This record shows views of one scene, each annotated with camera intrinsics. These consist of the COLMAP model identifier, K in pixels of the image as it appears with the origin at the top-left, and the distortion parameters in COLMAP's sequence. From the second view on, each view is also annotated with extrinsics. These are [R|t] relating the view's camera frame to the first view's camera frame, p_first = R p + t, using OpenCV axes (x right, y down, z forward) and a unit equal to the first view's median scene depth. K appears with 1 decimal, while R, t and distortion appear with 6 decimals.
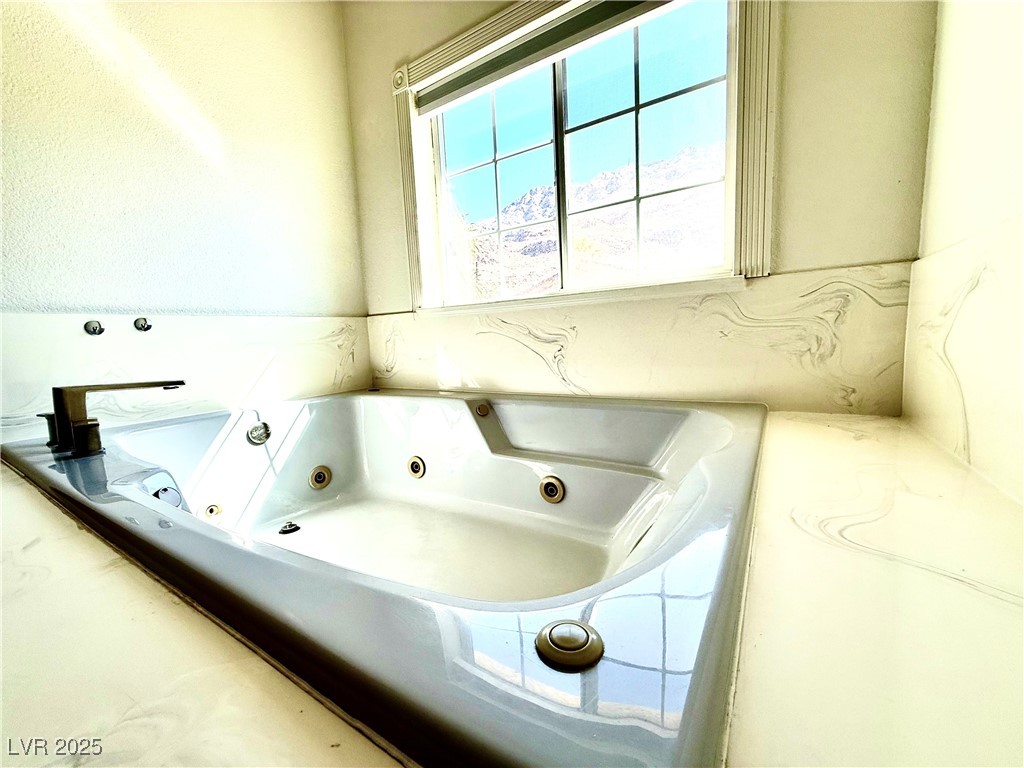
lens RADIAL K [[410.3, 0, 510.0], [0, 410.3, 384.5], [0, 0, 1]] dist [-0.001169, 0.001120]
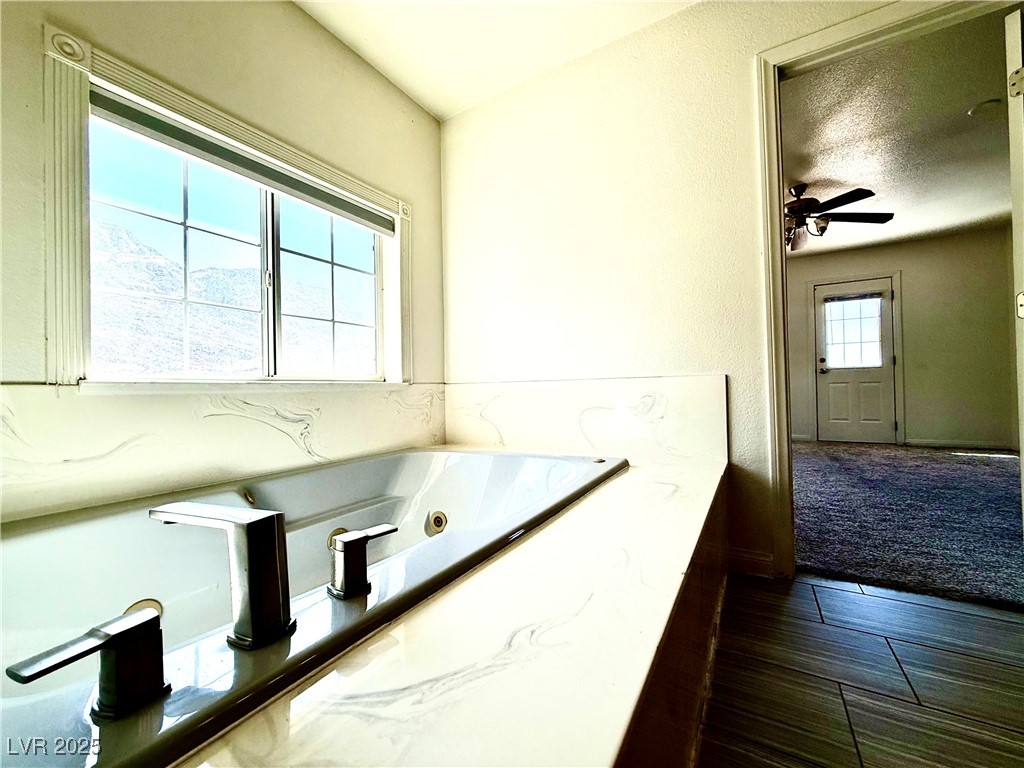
lens RADIAL K [[410.3, 0, 514.3], [0, 410.3, 386.3], [0, 0, 1]] dist [-0.001169, 0.001120]
pose [[-0.033255, 0.057108, 0.997814, -1.099894], [0.144392, 0.988167, -0.051743, -0.054359], [-0.988962, 0.142356, -0.041107, 0.435991]]
